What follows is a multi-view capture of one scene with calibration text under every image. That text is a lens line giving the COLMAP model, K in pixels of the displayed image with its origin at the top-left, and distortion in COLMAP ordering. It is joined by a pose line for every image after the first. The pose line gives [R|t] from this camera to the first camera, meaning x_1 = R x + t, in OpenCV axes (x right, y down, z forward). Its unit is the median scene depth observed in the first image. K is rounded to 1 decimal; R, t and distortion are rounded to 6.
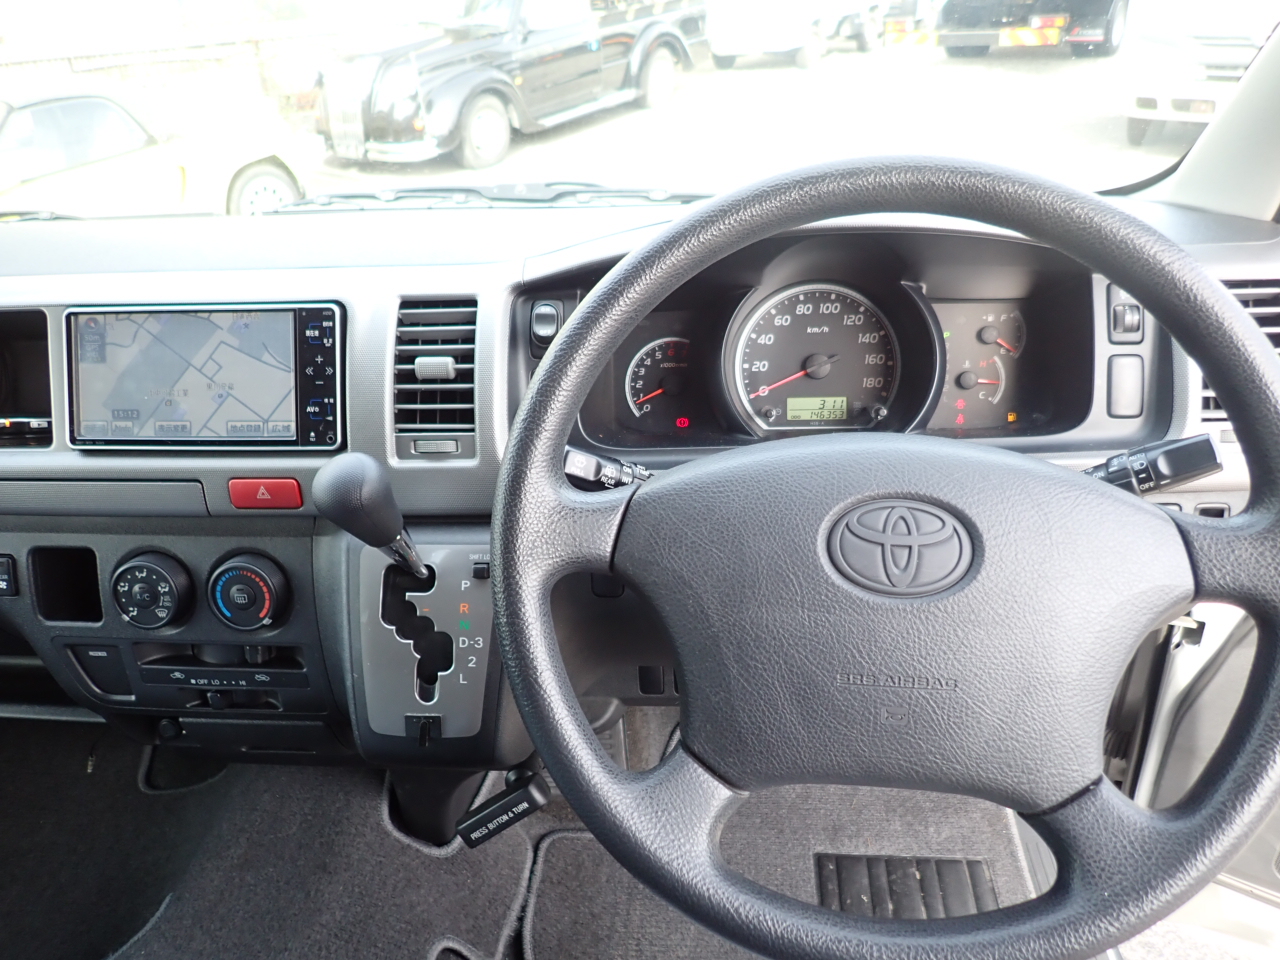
lens RADIAL K [[966.4, 0, 640.0], [0, 966.4, 480.0], [0, 0, 1]] dist [0.004306, -0.001248]
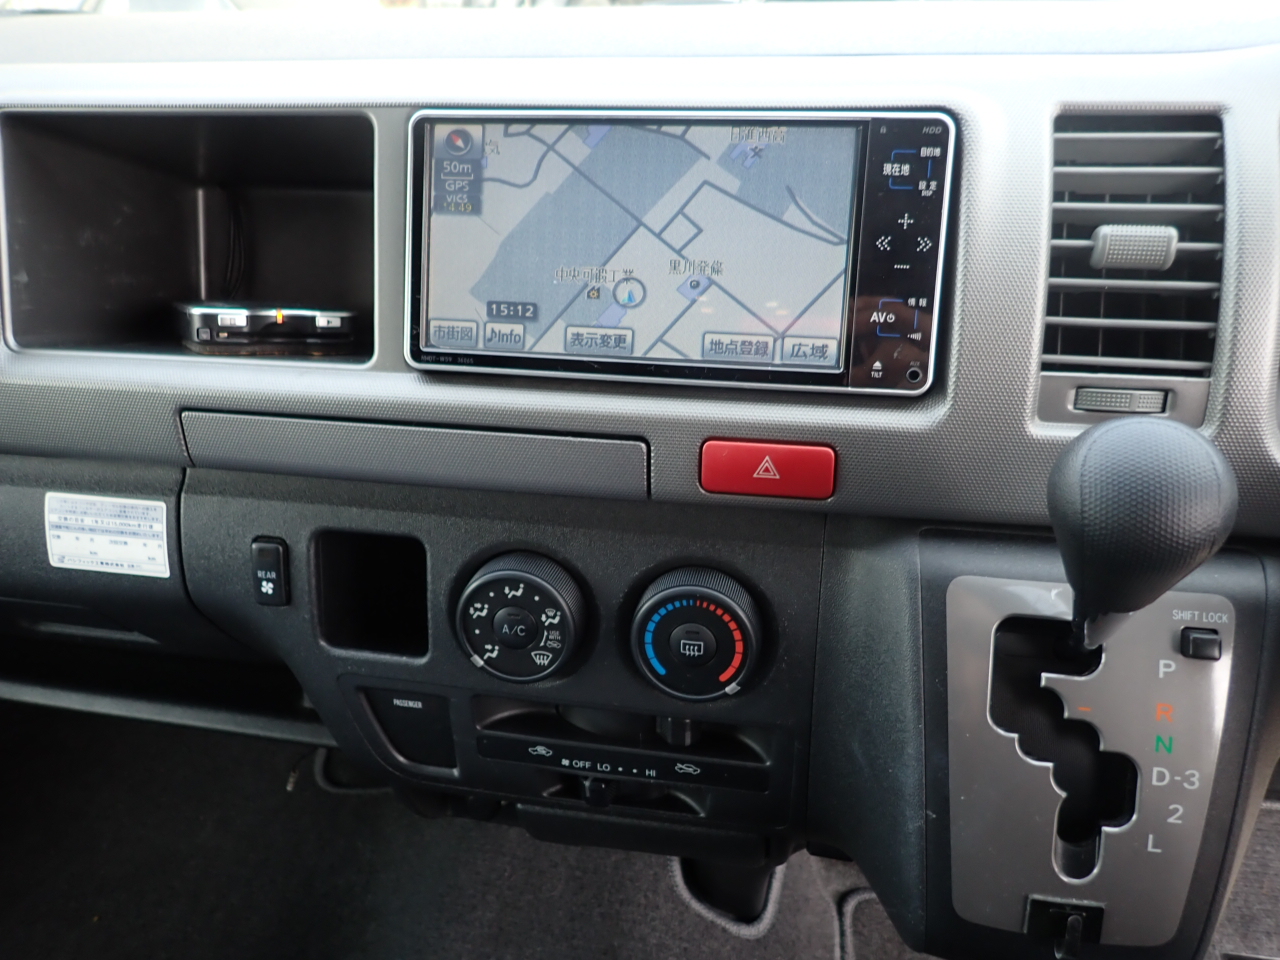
lens RADIAL K [[966.4, 0, 640.0], [0, 966.4, 480.0], [0, 0, 1]] dist [0.004306, -0.001248]
pose [[0.996905, 0.056790, -0.054355, -0.422413], [-0.052525, 0.995653, 0.076919, -0.017799], [0.058487, -0.073826, 0.995555, 0.445108]]
